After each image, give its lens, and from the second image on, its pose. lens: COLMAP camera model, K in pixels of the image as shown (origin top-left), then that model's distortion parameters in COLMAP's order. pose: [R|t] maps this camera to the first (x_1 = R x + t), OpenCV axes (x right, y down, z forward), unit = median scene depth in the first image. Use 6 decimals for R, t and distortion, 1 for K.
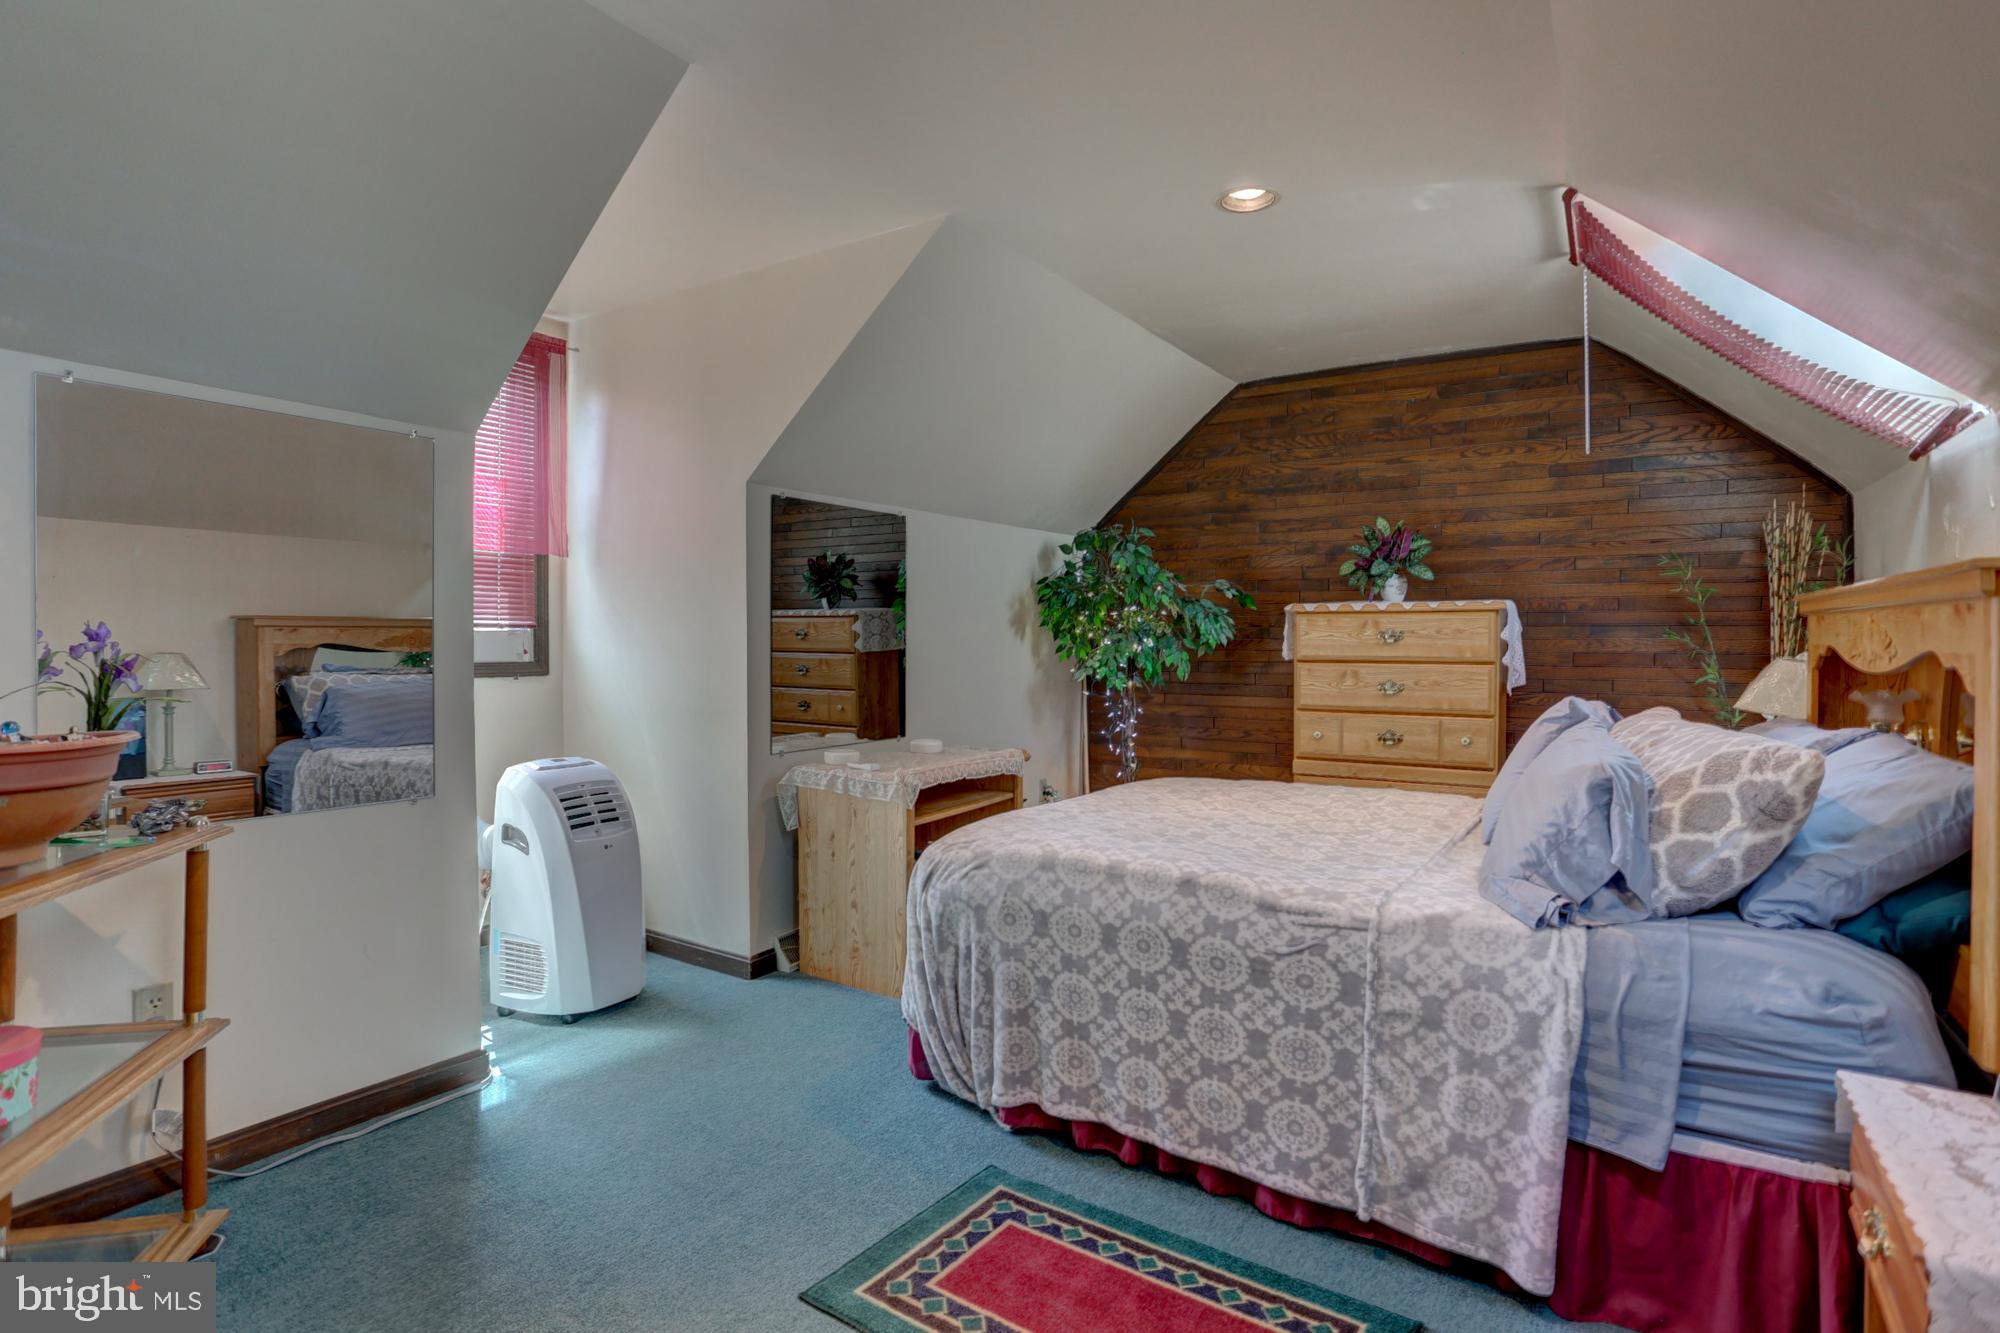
lens RADIAL K [[976.9, 0, 991.6], [0, 976.9, 641.0], [0, 0, 1]] dist [-0.072470, 0.033039]
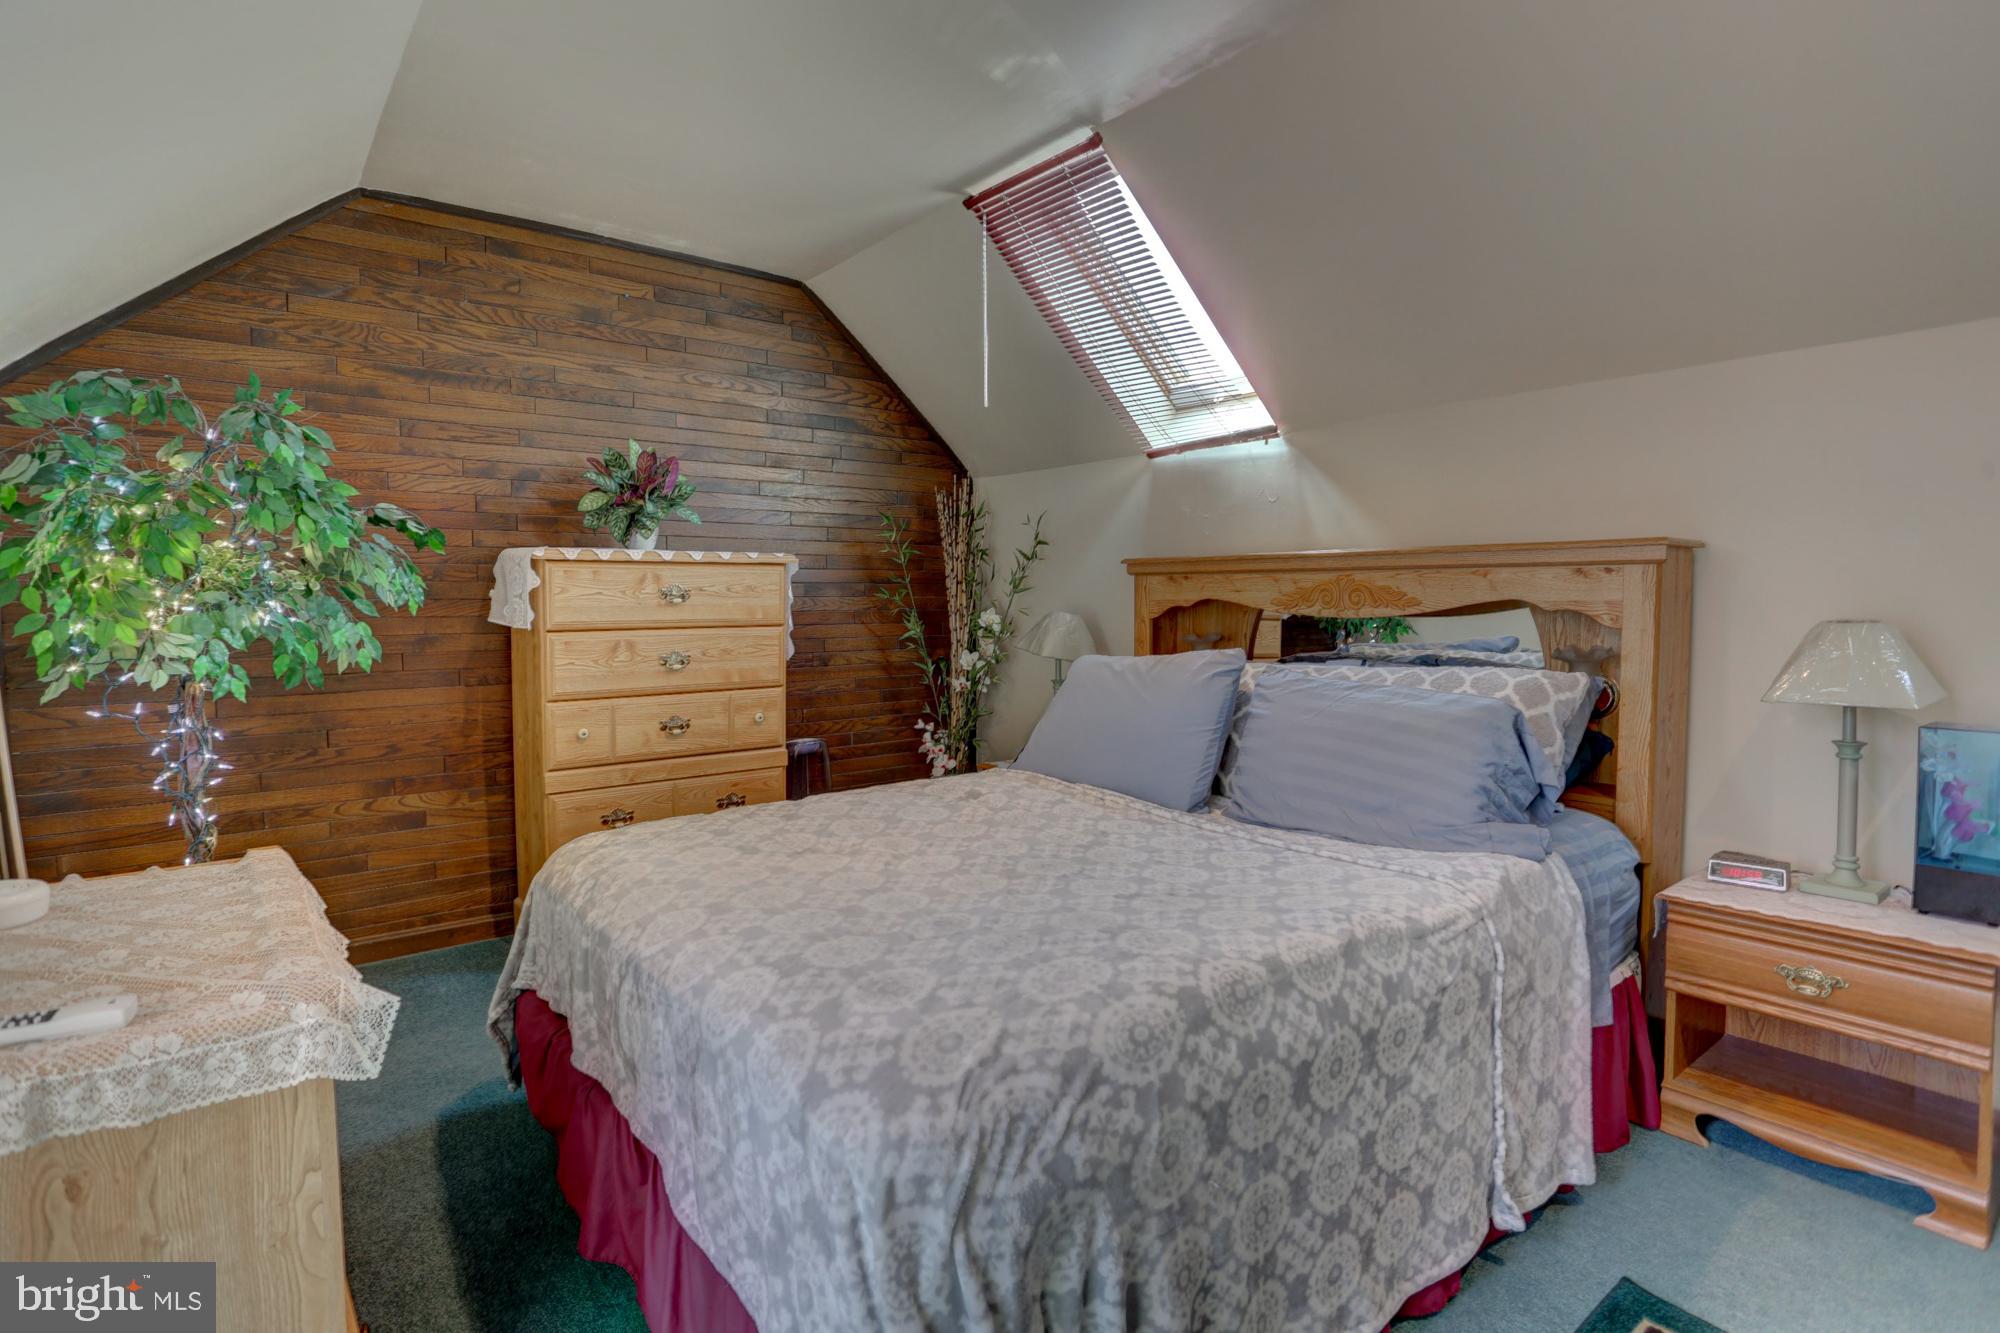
lens RADIAL K [[976.9, 0, 991.6], [0, 976.9, 641.0], [0, 0, 1]] dist [-0.072470, 0.033039]
pose [[0.297759, -0.041277, 0.953748, -0.227108], [0.008599, 0.999140, 0.040557, 0.002558], [-0.954602, -0.003874, 0.297858, 0.465828]]
